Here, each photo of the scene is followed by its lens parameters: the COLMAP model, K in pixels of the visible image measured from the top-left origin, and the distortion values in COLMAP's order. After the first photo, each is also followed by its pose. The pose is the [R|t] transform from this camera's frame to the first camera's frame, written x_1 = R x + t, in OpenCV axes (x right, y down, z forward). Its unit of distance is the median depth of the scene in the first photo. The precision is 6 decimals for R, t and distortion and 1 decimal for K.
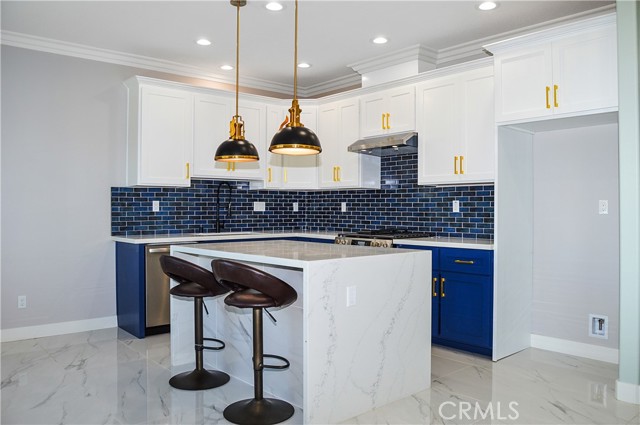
lens RADIAL K [[507.1, 0, 320.0], [0, 507.1, 212.5], [0, 0, 1]] dist [-0.089445, 0.001212]
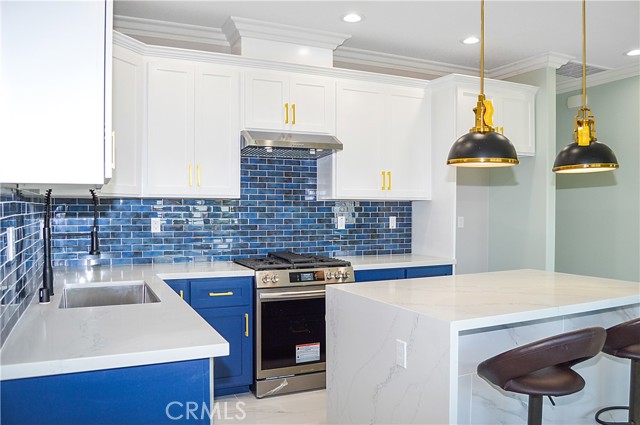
lens RADIAL K [[517.6, 0, 321.9], [0, 517.6, 220.4], [0, 0, 1]] dist [-0.082996, 0.004165]
pose [[0.266314, -0.024874, 0.963565, -0.657328], [0.004431, 0.999688, 0.024582, -0.040307], [-0.963876, -0.002277, 0.266341, 0.793123]]
